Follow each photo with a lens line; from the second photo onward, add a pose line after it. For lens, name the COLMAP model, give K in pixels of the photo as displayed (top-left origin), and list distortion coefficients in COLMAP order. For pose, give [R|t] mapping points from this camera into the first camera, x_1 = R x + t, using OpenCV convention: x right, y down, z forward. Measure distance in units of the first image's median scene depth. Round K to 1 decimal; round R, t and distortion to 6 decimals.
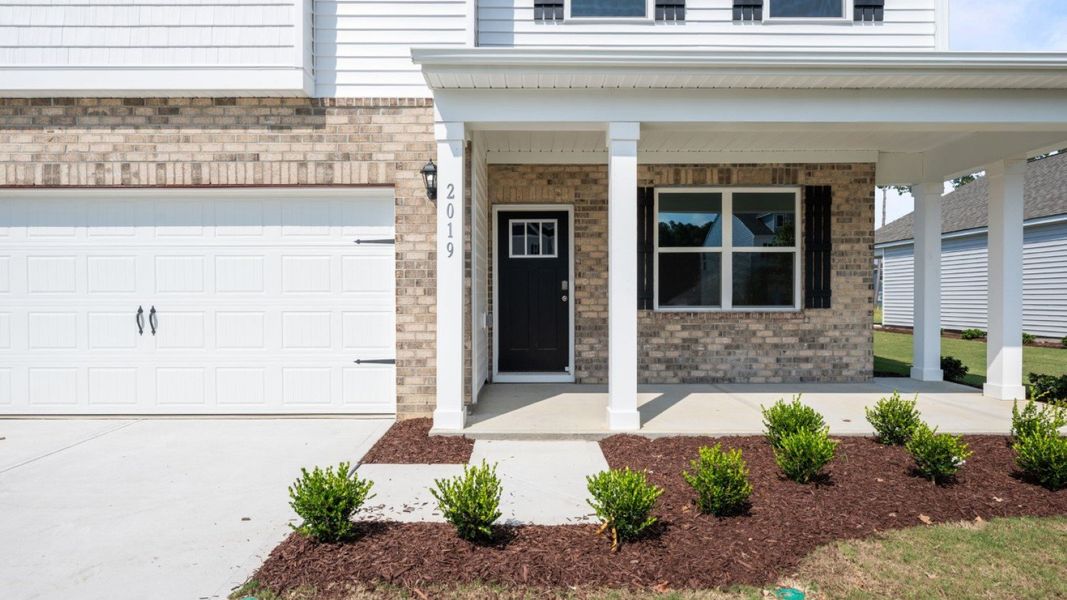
lens RADIAL K [[553.4, 0, 527.8], [0, 553.4, 303.3], [0, 0, 1]] dist [-0.000705, -0.000703]
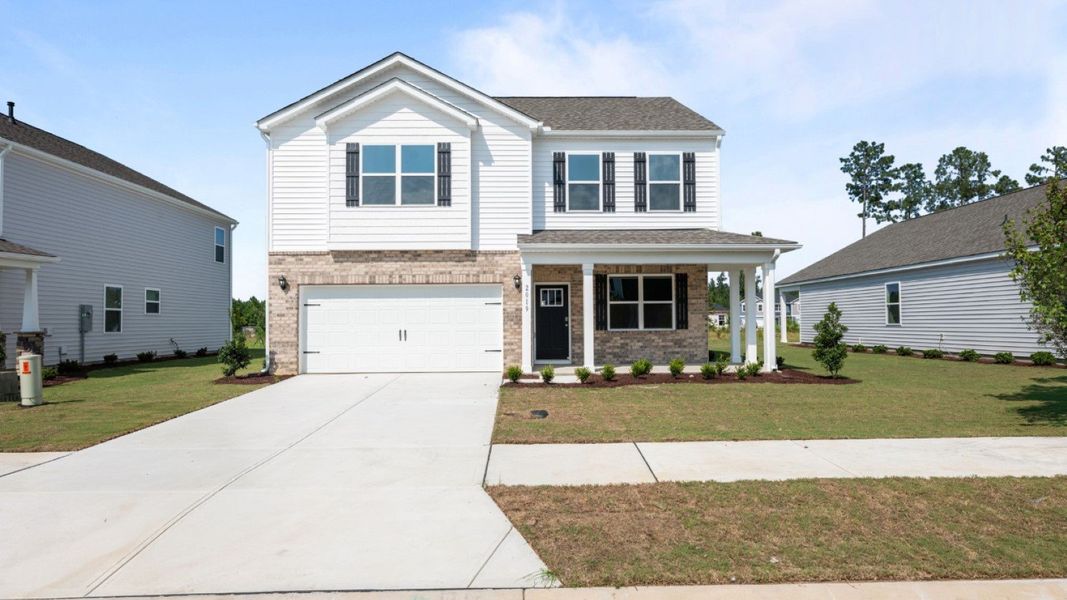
lens RADIAL K [[627.2, 0, 518.7], [0, 627.2, 315.1], [0, 0, 1]] dist [-0.030887, 0.016450]
pose [[0.999978, -0.005998, 0.002661, -0.154723], [0.006055, 0.999744, -0.021816, 0.004631], [-0.002529, 0.021832, 0.999758, -1.767859]]
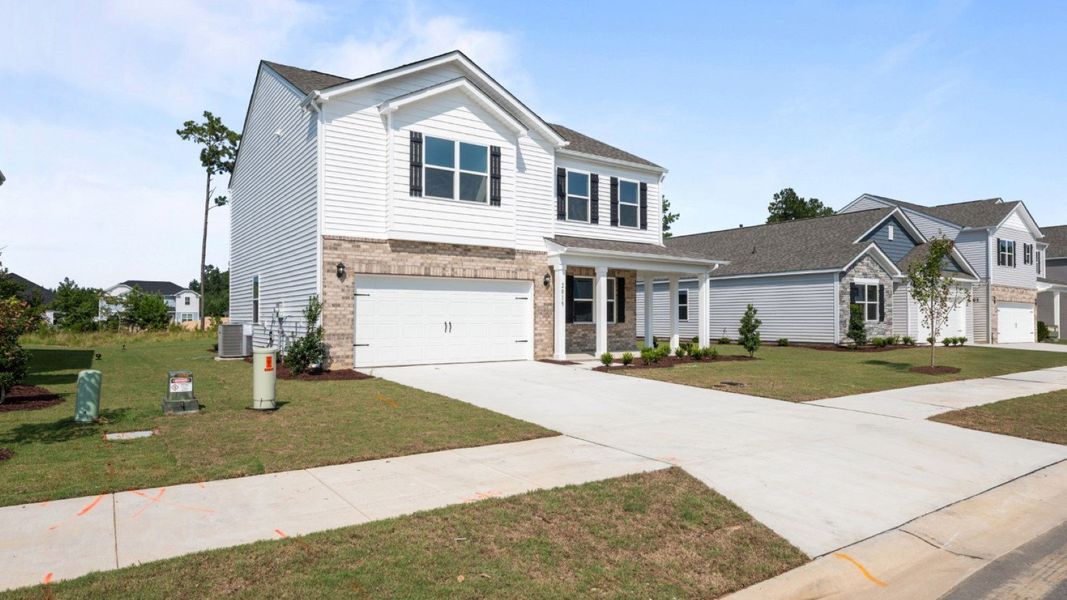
lens RADIAL K [[627.2, 0, 507.1], [0, 627.2, 313.4], [0, 0, 1]] dist [-0.030887, 0.016450]
pose [[0.838832, 0.006547, 0.544351, -1.933689], [0.002786, 0.999863, -0.016318, 0.015279], [-0.544384, 0.015204, 0.838699, -1.521826]]
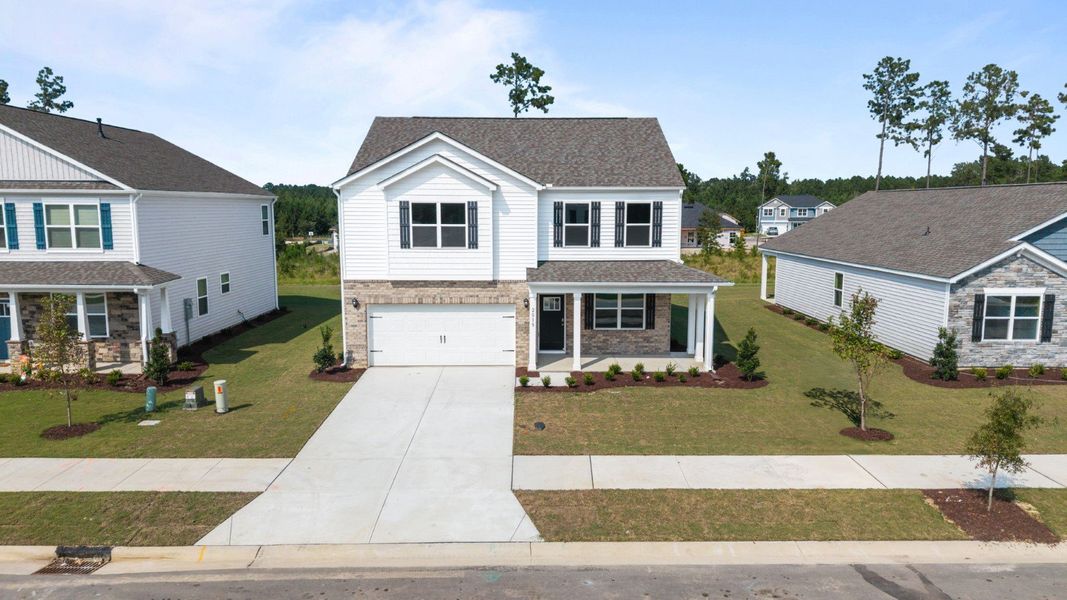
lens RADIAL K [[681.5, 0, 509.6], [0, 681.5, 302.3], [0, 0, 1]] dist [0.018560, -0.024073]
pose [[0.999801, -0.001368, -0.019913, -0.170473], [0.003843, 0.992173, 0.124810, -0.691888], [0.019587, -0.124861, 0.991981, -3.042042]]
